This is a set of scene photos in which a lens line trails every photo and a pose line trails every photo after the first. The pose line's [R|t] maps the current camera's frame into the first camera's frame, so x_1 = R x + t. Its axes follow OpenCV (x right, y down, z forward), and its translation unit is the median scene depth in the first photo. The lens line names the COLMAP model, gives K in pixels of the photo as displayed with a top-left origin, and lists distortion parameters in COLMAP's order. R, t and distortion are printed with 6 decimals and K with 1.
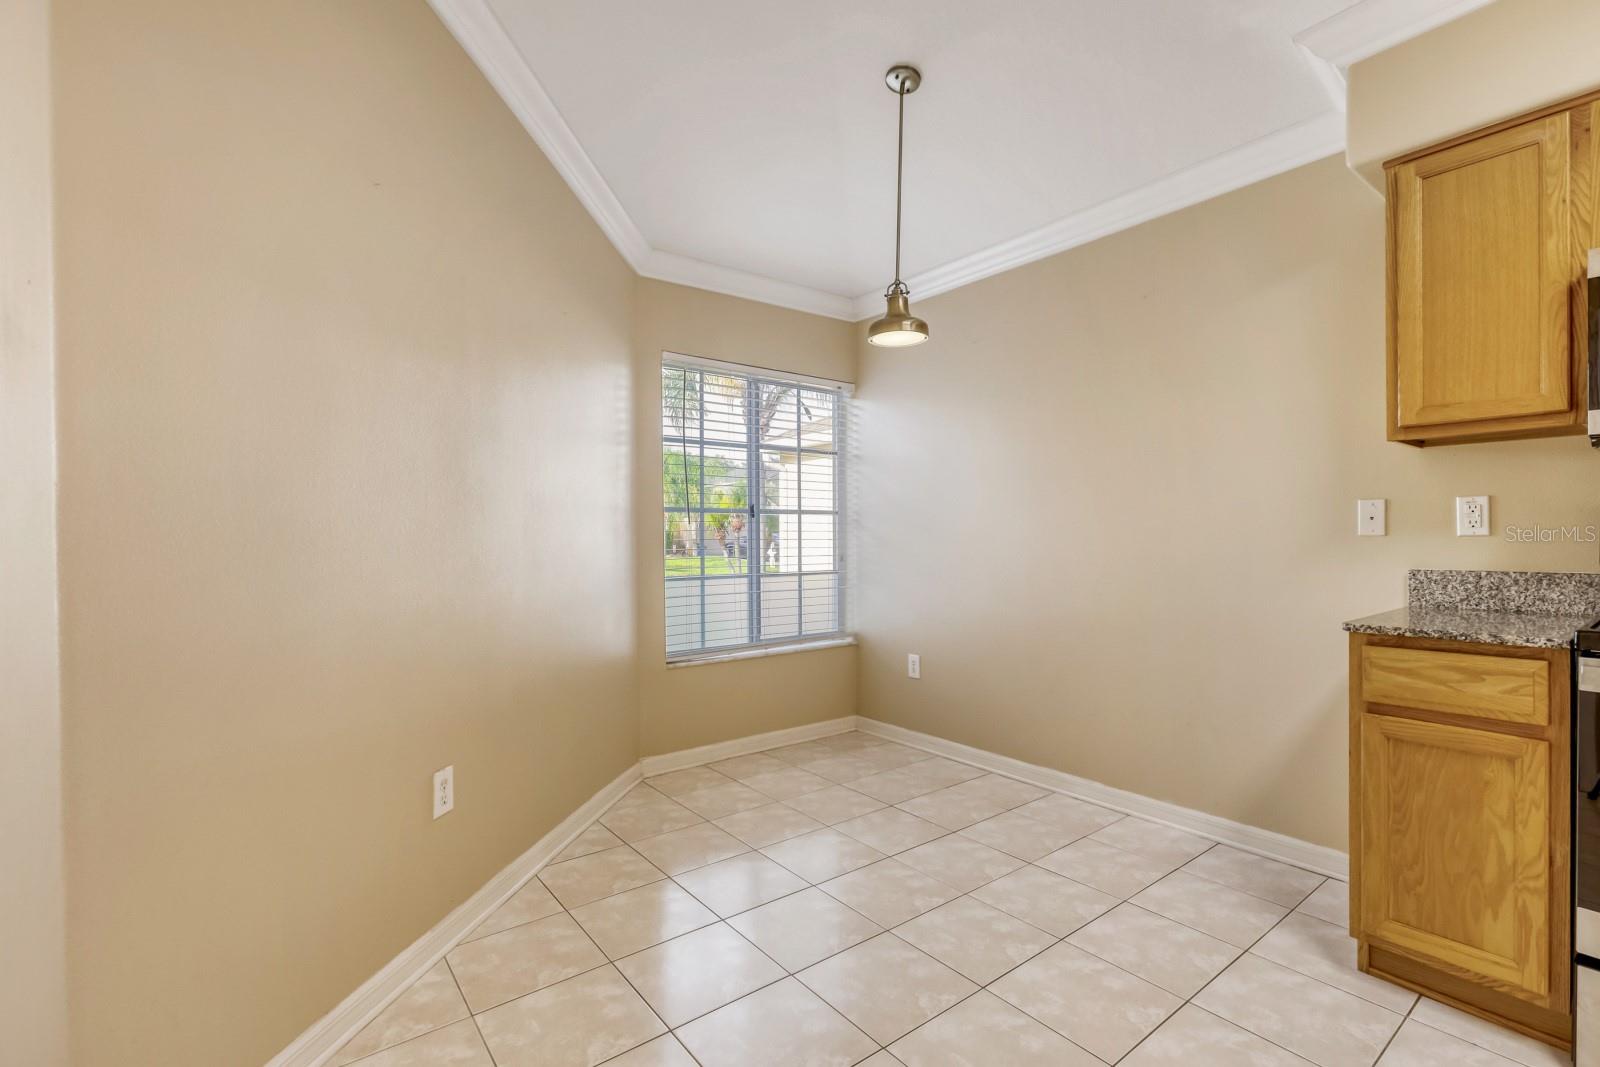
lens RADIAL K [[718.7, 0, 814.8], [0, 718.7, 538.3], [0, 0, 1]] dist [-0.005172, 0.003280]
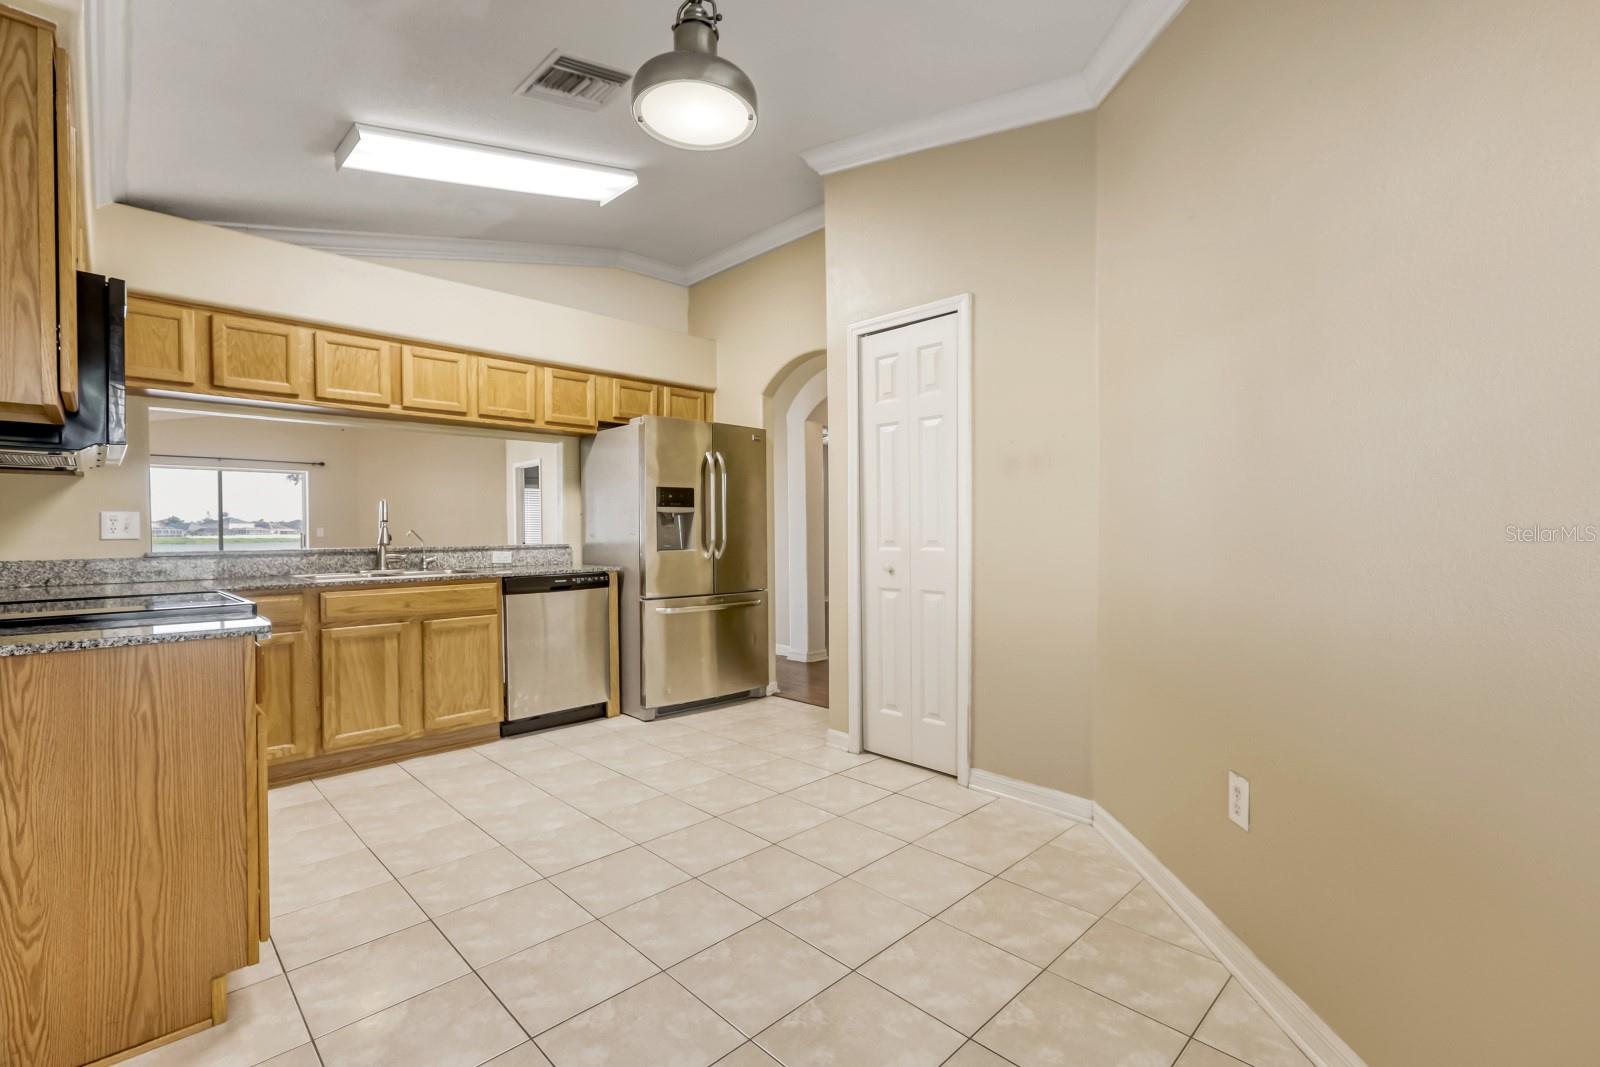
lens RADIAL K [[718.7, 0, 811.5], [0, 718.7, 538.6], [0, 0, 1]] dist [-0.005172, 0.003280]
pose [[-0.993381, 0.014329, -0.113971, 0.115597], [0.012917, 0.999831, 0.013116, 0.001167], [0.114139, 0.011557, -0.993398, 1.766700]]
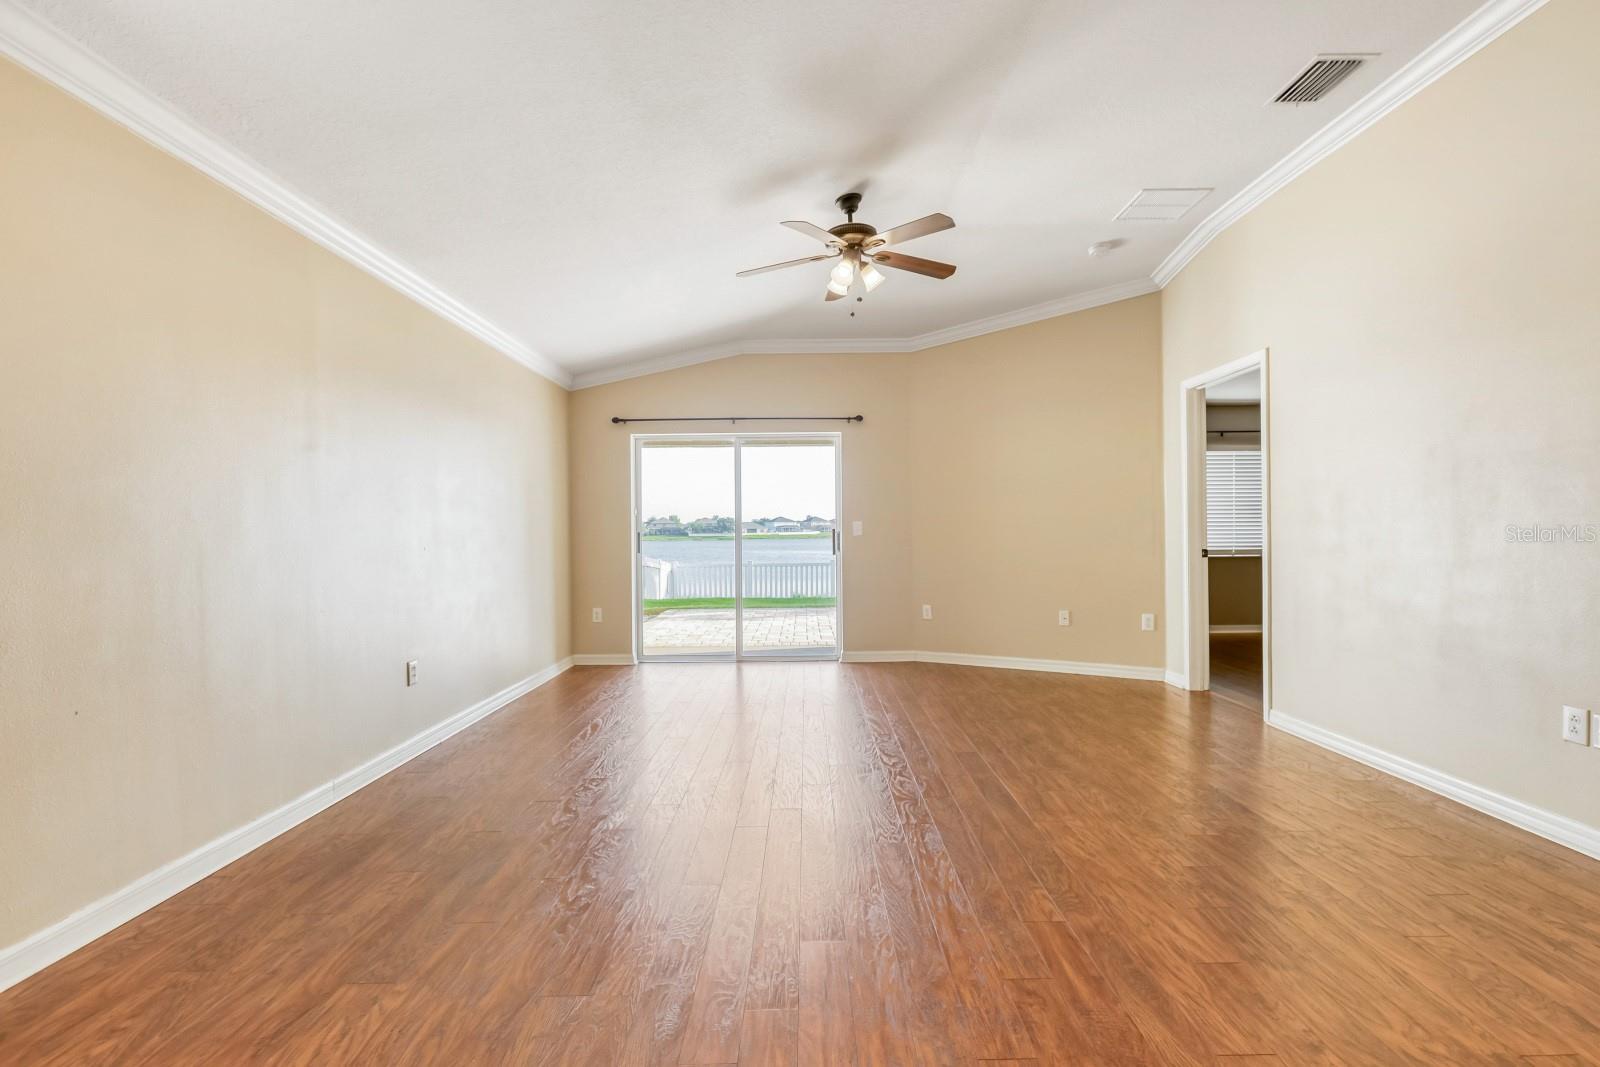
lens RADIAL K [[718.7, 0, 809.7], [0, 718.7, 531.7], [0, 0, 1]] dist [-0.005172, 0.003280]
pose [[-0.791235, 0.012383, 0.611387, 1.136215], [0.014742, 0.999891, -0.001174, -0.003080], [-0.611335, 0.008084, -0.791331, -0.840711]]
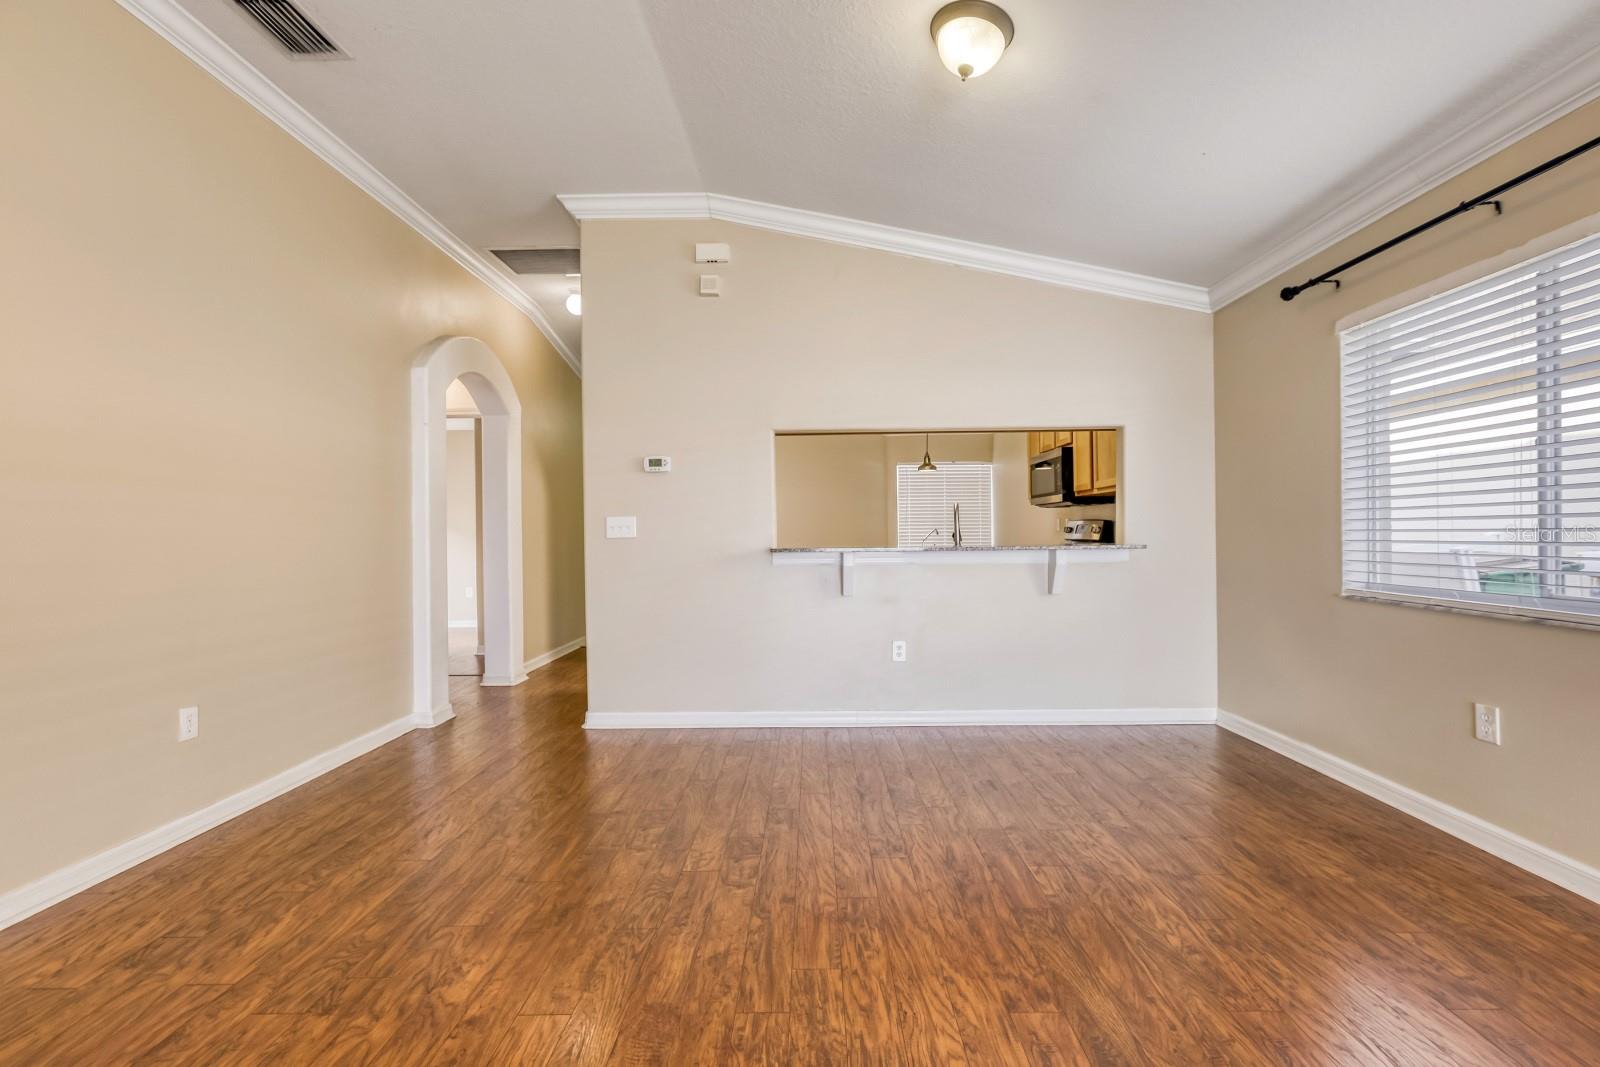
lens RADIAL K [[718.7, 0, 814.1], [0, 718.7, 538.7], [0, 0, 1]] dist [-0.005172, 0.003280]
pose [[0.790252, -0.001695, -0.612779, 1.949210], [0.007191, 0.999953, 0.006509, 0.000220], [0.612740, -0.009550, 0.790227, -2.101114]]
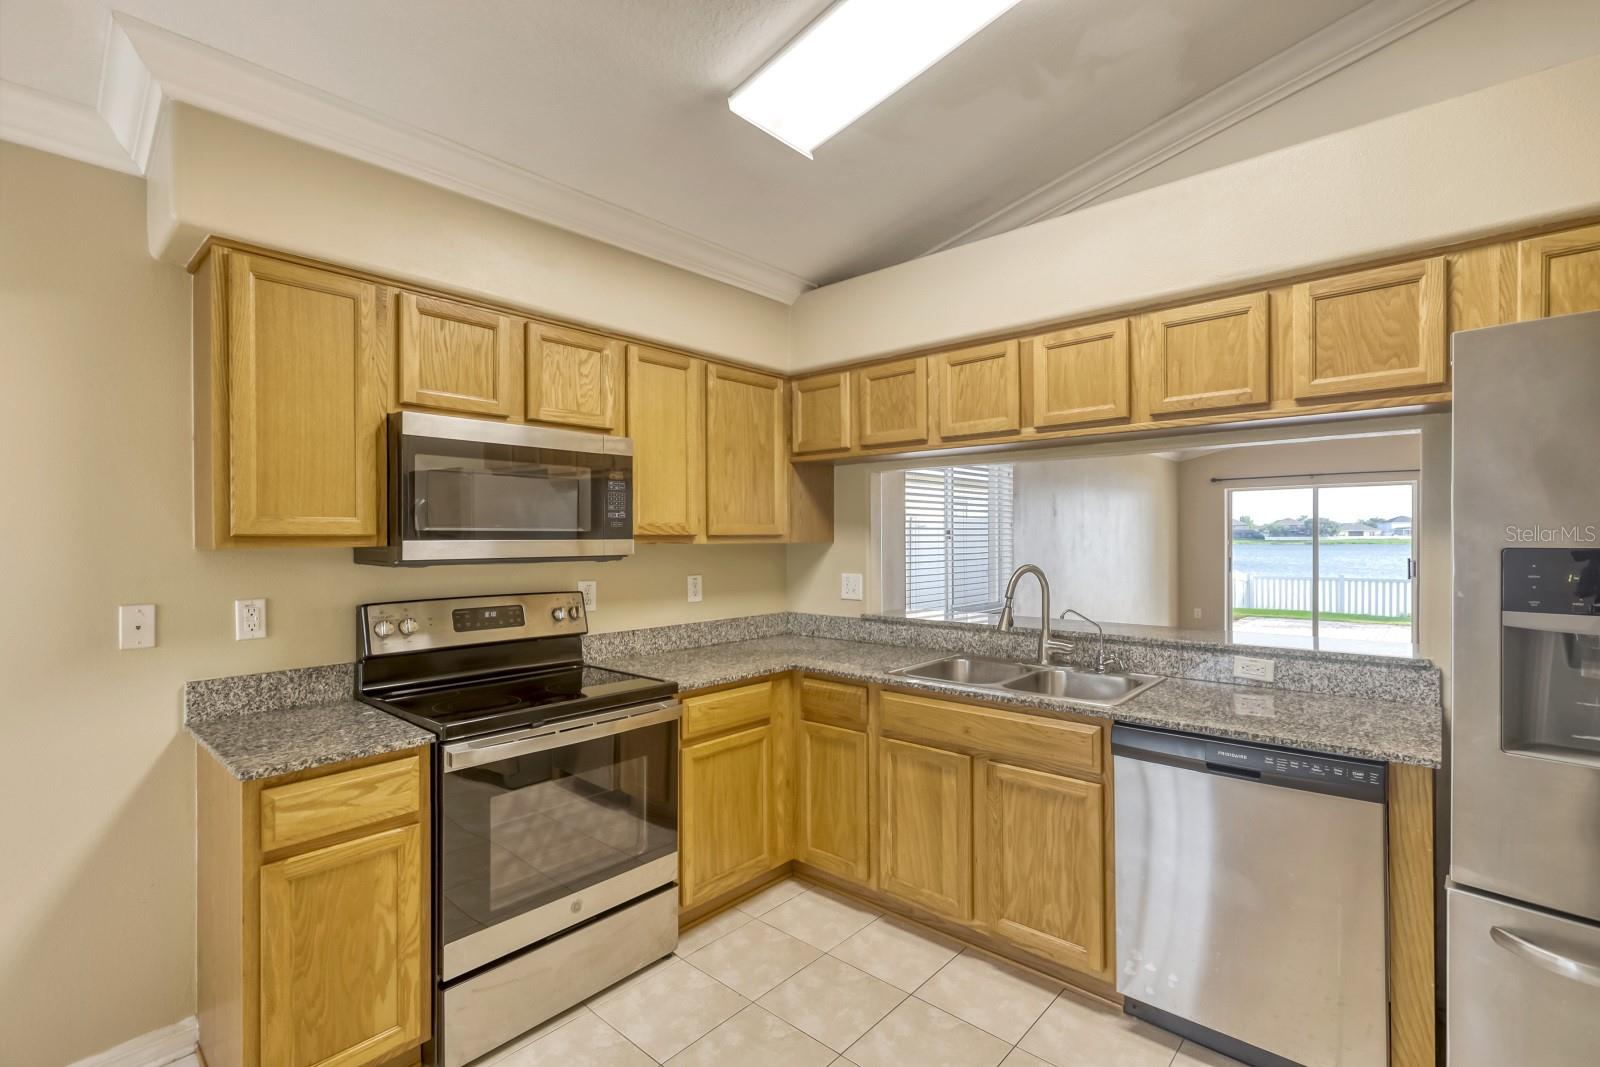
lens RADIAL K [[718.7, 0, 810.7], [0, 718.7, 540.7], [0, 0, 1]] dist [-0.005172, 0.003280]
pose [[-0.180918, 0.001360, 0.983497, -0.206917], [0.007550, 0.999971, 0.000006, -0.136349], [-0.983469, 0.007426, -0.180923, 0.420570]]
